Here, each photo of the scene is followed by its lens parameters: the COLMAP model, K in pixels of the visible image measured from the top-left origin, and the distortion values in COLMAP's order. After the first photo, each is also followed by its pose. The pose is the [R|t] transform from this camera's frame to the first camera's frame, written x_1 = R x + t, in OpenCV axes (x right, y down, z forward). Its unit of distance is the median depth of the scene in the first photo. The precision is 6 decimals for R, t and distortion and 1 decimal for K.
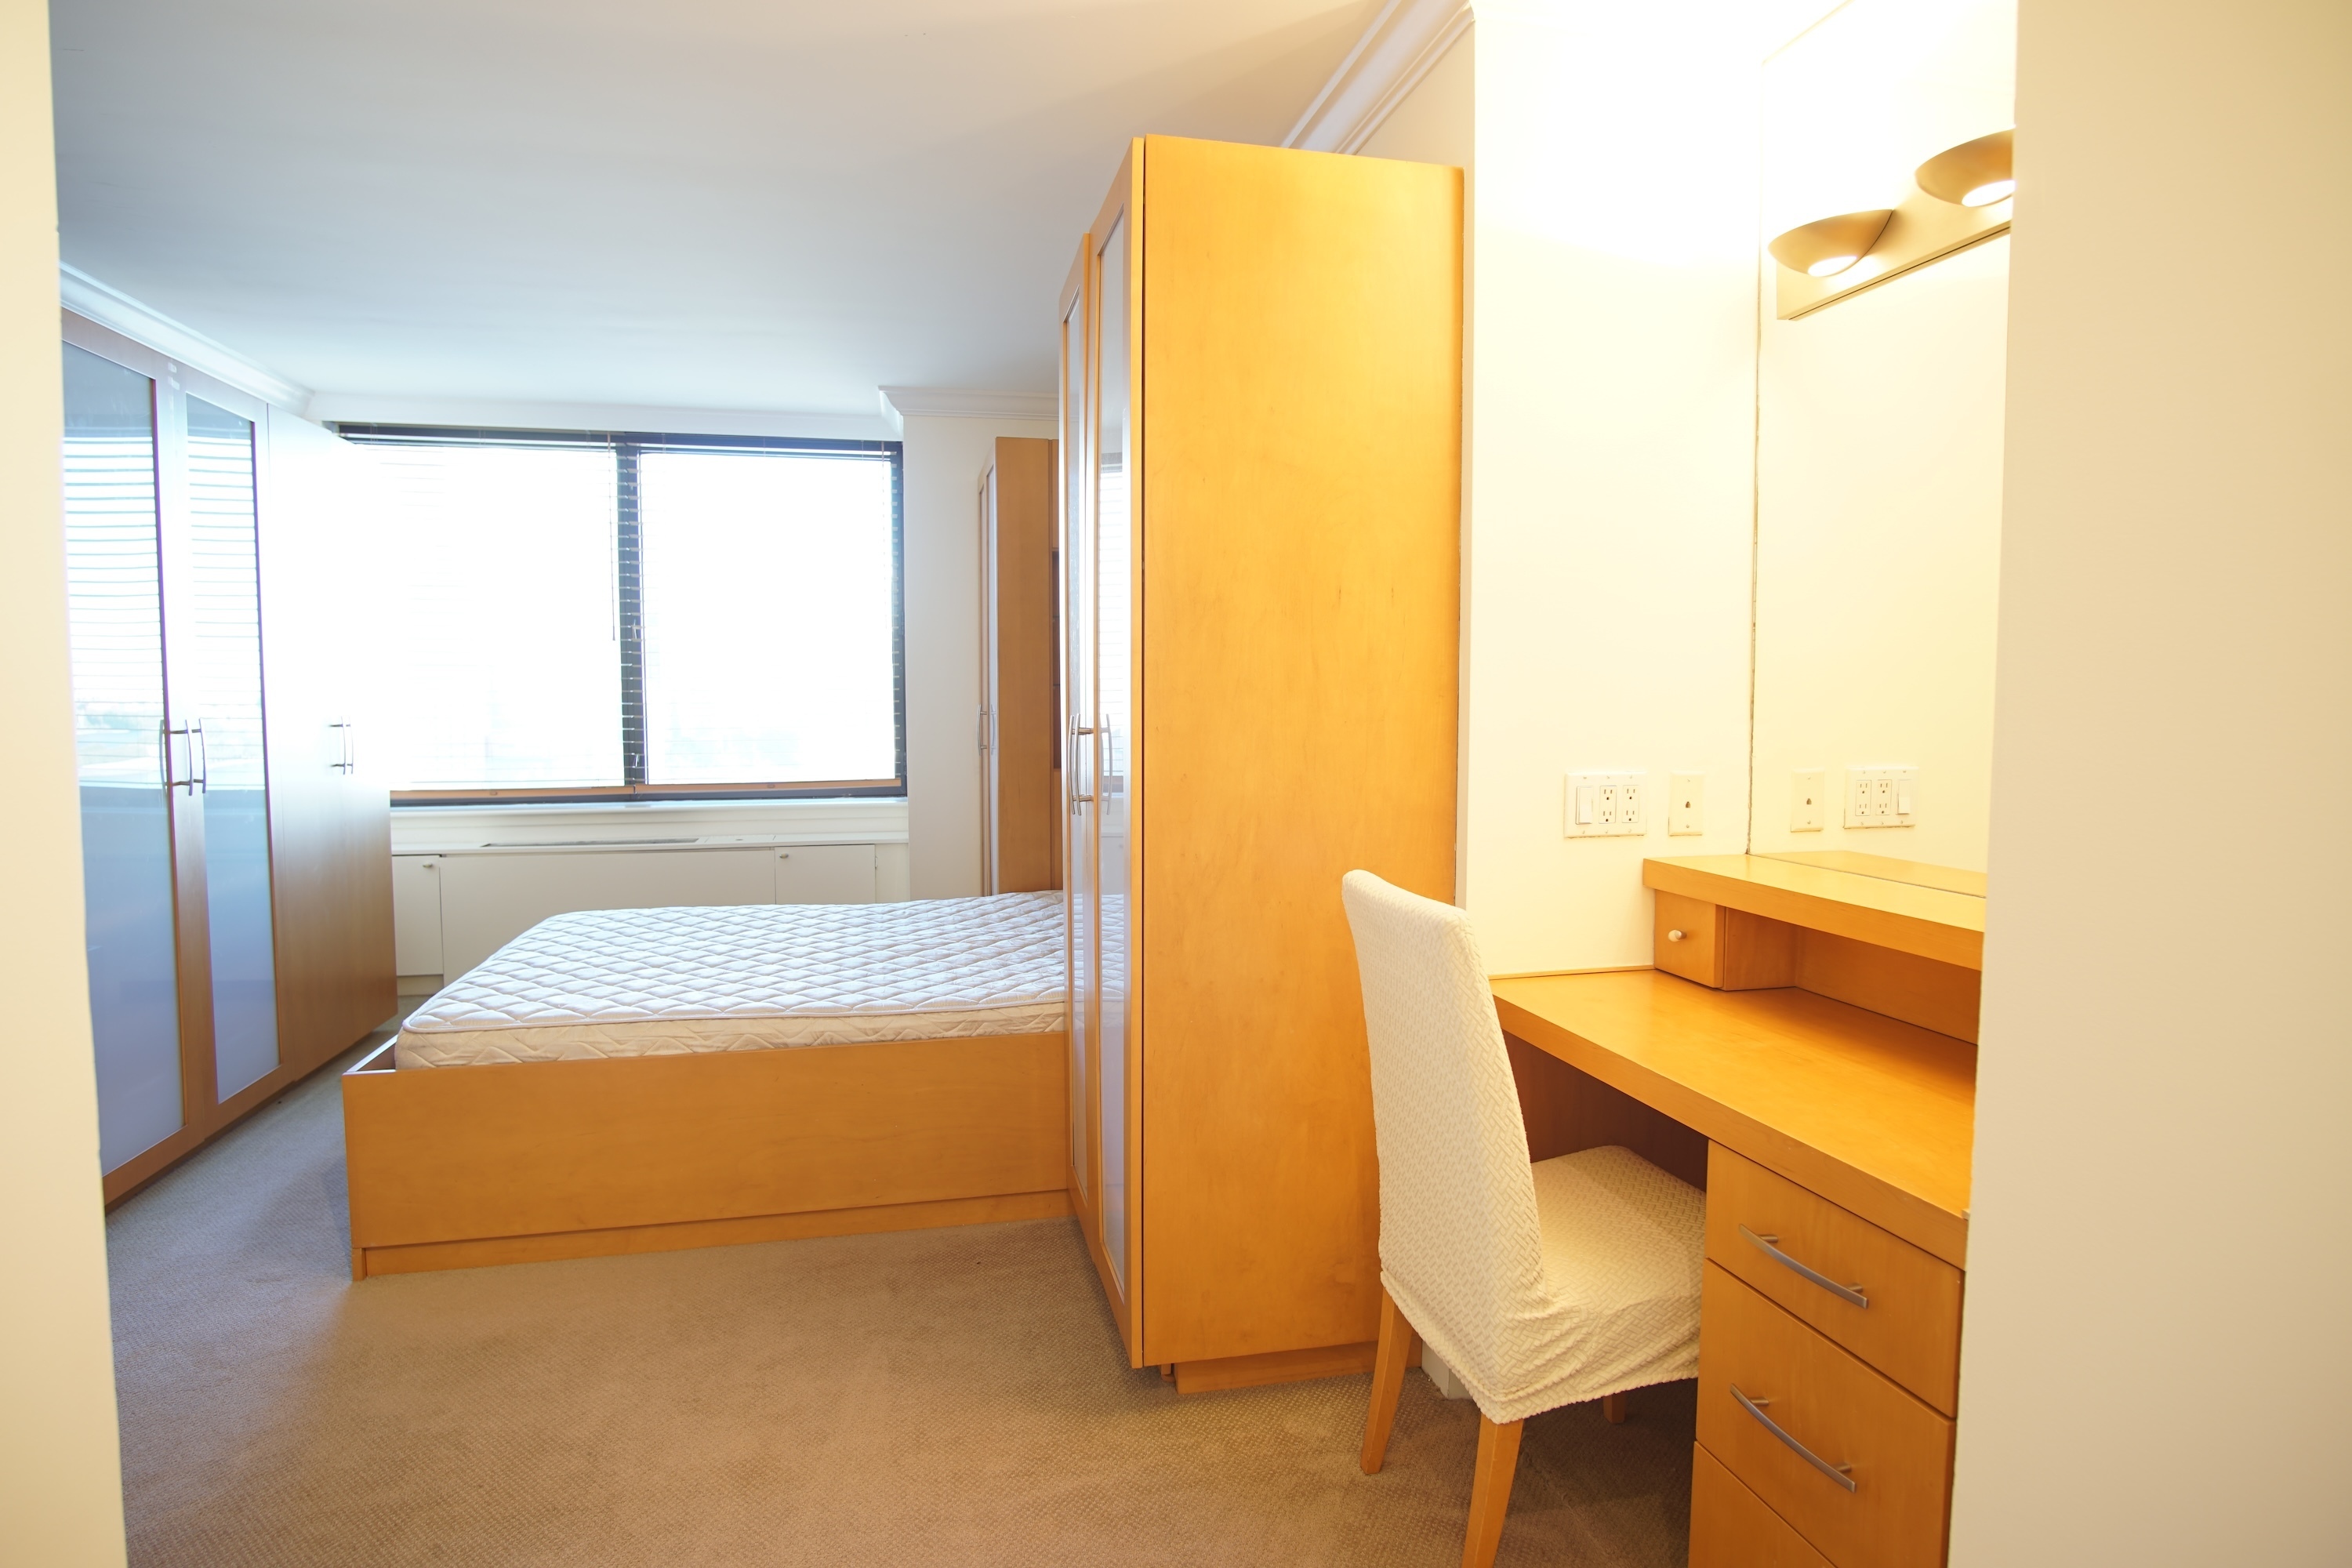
lens RADIAL K [[1263.3, 0, 1168.0], [0, 1263.3, 777.8], [0, 0, 1]] dist [-0.027707, 0.003006]
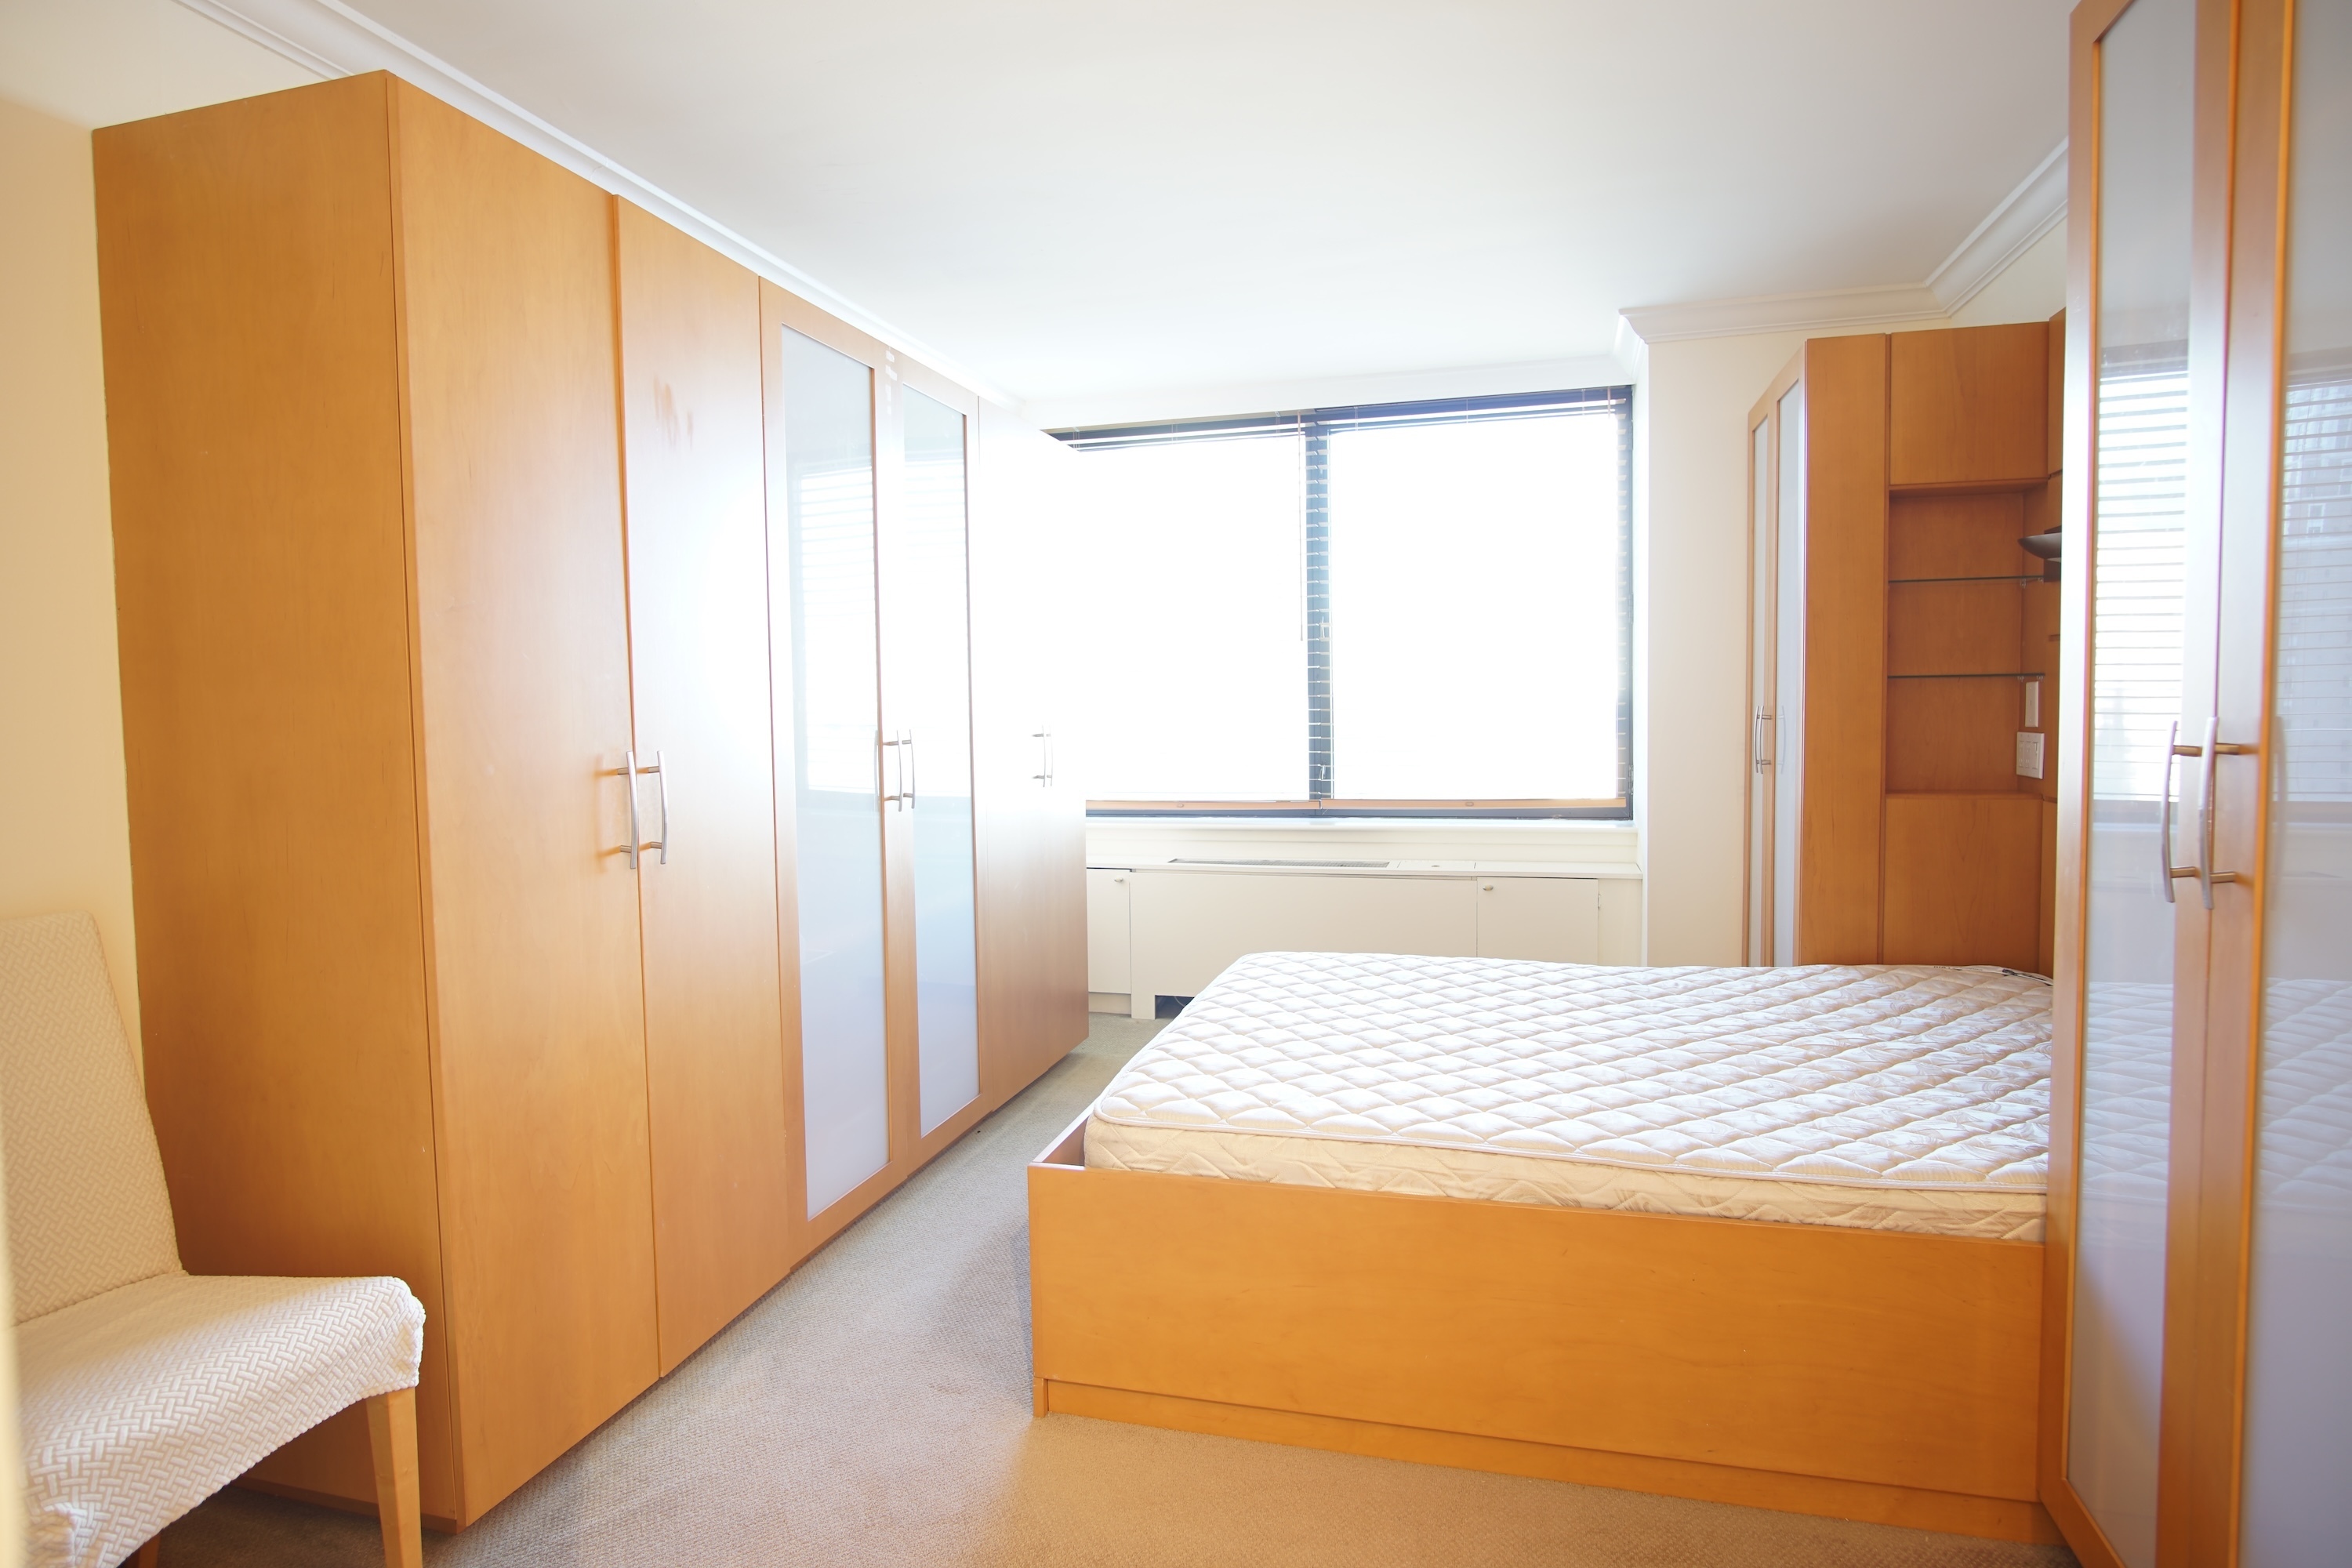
lens RADIAL K [[1263.3, 0, 1168.0], [0, 1263.3, 777.8], [0, 0, 1]] dist [-0.027707, 0.003006]
pose [[0.881024, 0.013692, -0.472873, -0.152027], [-0.015749, 0.999876, -0.000392, -0.013007], [0.472809, 0.007792, 0.881130, 0.245500]]
